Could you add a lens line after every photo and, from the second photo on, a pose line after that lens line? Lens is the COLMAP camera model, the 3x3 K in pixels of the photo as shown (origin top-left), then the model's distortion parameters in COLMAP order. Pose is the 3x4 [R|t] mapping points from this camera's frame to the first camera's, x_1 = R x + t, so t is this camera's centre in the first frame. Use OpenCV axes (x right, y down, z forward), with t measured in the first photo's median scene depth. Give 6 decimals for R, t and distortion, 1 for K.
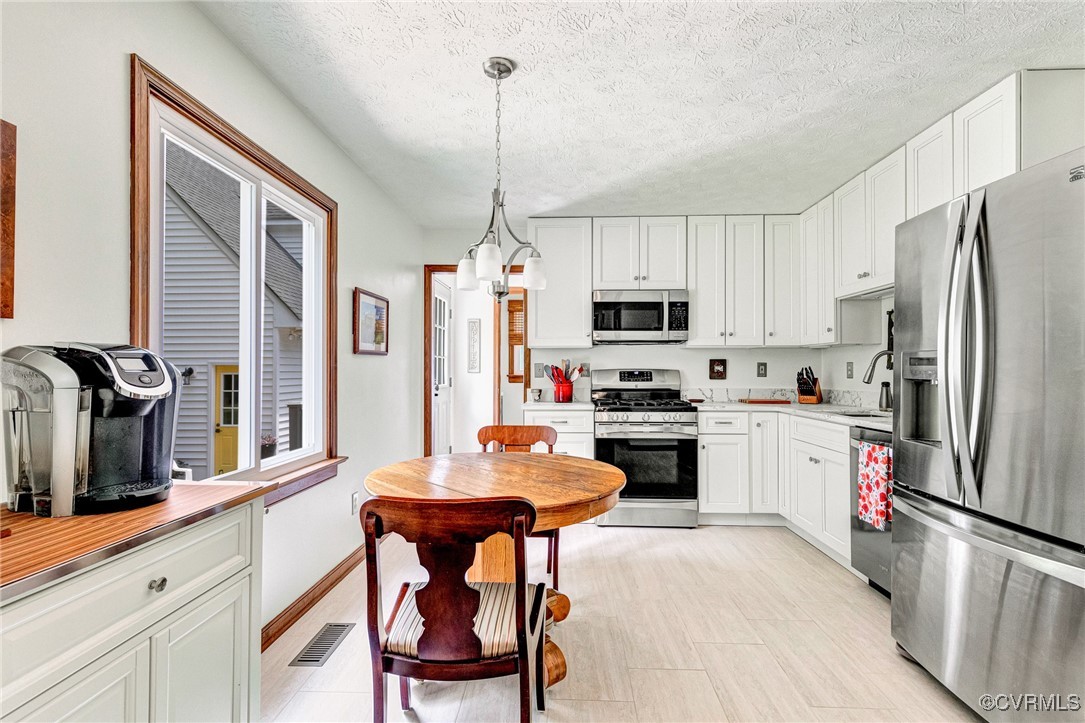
lens RADIAL K [[514.1, 0, 540.9], [0, 514.1, 365.8], [0, 0, 1]] dist [0.009747, -0.000073]
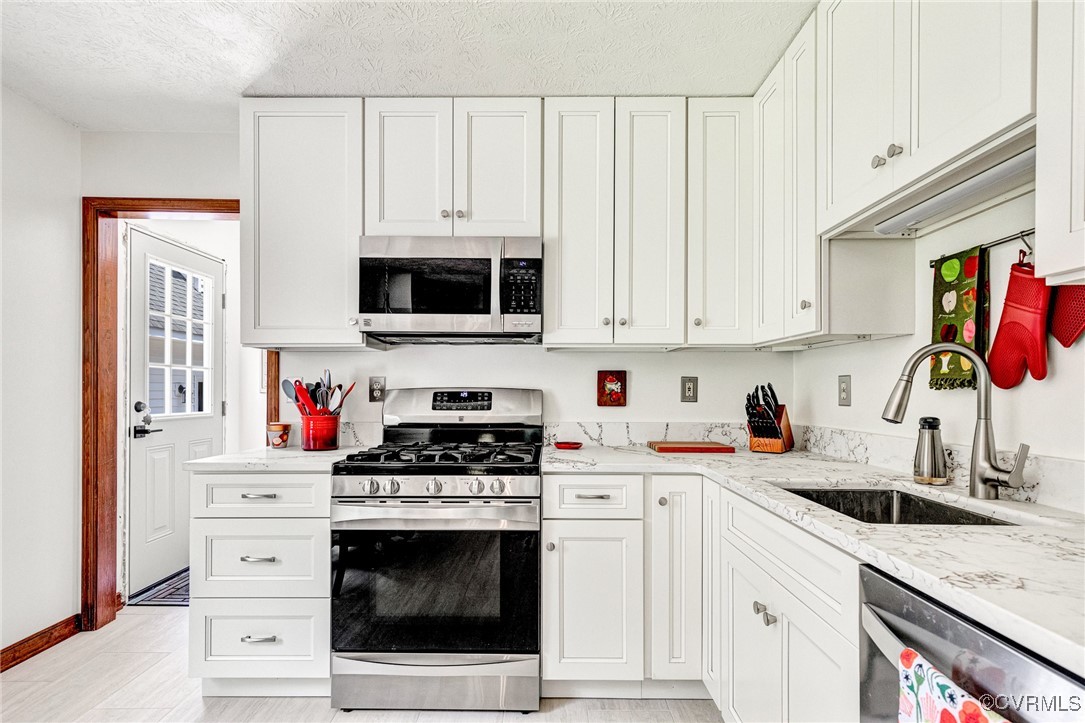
lens RADIAL K [[514.1, 0, 542.2], [0, 514.1, 389.2], [0, 0, 1]] dist [0.009747, -0.000073]
pose [[0.999552, 0.001516, 0.029883, 0.270580], [-0.001801, 0.999953, 0.009516, 0.002664], [-0.029867, -0.009565, 0.999508, 0.474967]]
